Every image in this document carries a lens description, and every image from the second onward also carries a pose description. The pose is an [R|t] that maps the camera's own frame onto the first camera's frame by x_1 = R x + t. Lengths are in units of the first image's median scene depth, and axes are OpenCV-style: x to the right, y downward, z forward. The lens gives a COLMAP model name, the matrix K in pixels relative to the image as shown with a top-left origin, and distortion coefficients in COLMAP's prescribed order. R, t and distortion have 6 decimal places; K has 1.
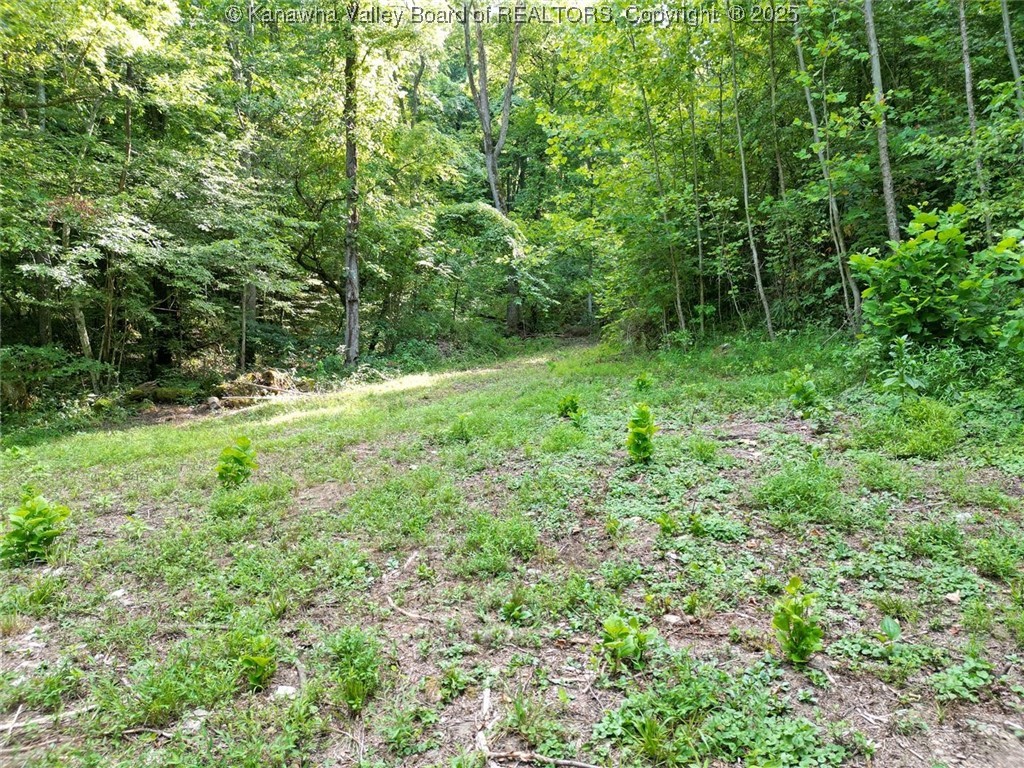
lens RADIAL K [[716.8, 0, 515.1], [0, 716.8, 387.0], [0, 0, 1]] dist [0.018277, -0.019876]
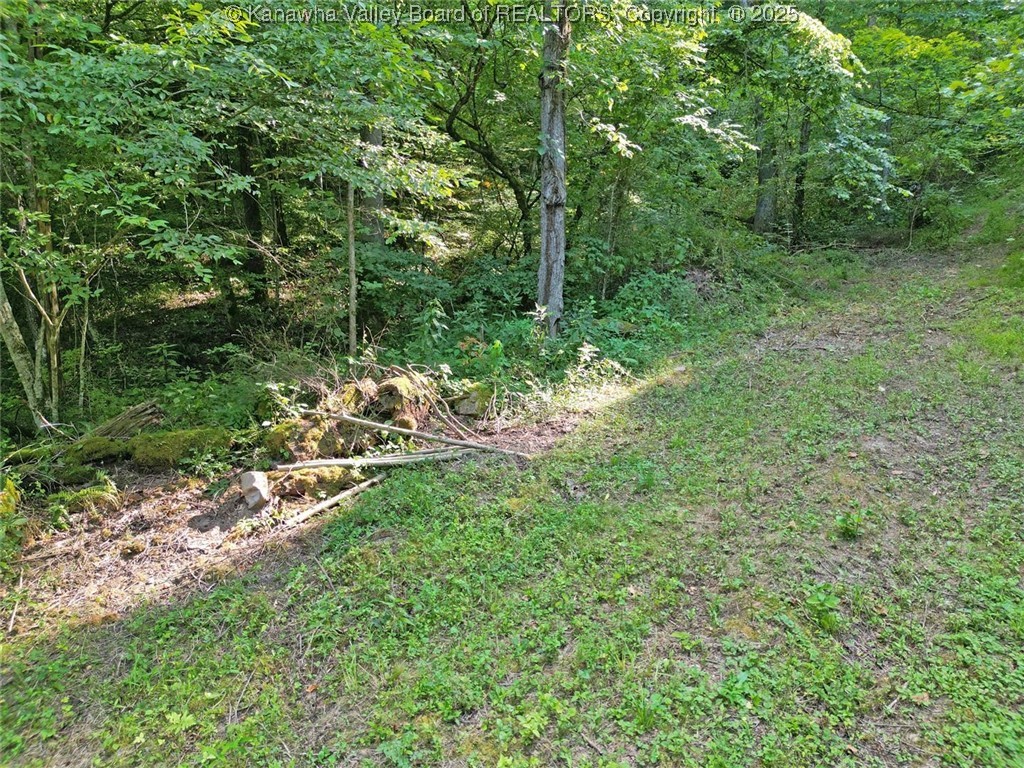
lens RADIAL K [[716.8, 0, 513.3], [0, 716.8, 389.2], [0, 0, 1]] dist [0.018277, -0.019876]
pose [[0.978972, 0.016910, -0.203292, -0.155493], [0.012037, 0.990034, 0.140313, -0.065875], [0.203638, -0.139810, 0.969012, 0.507908]]
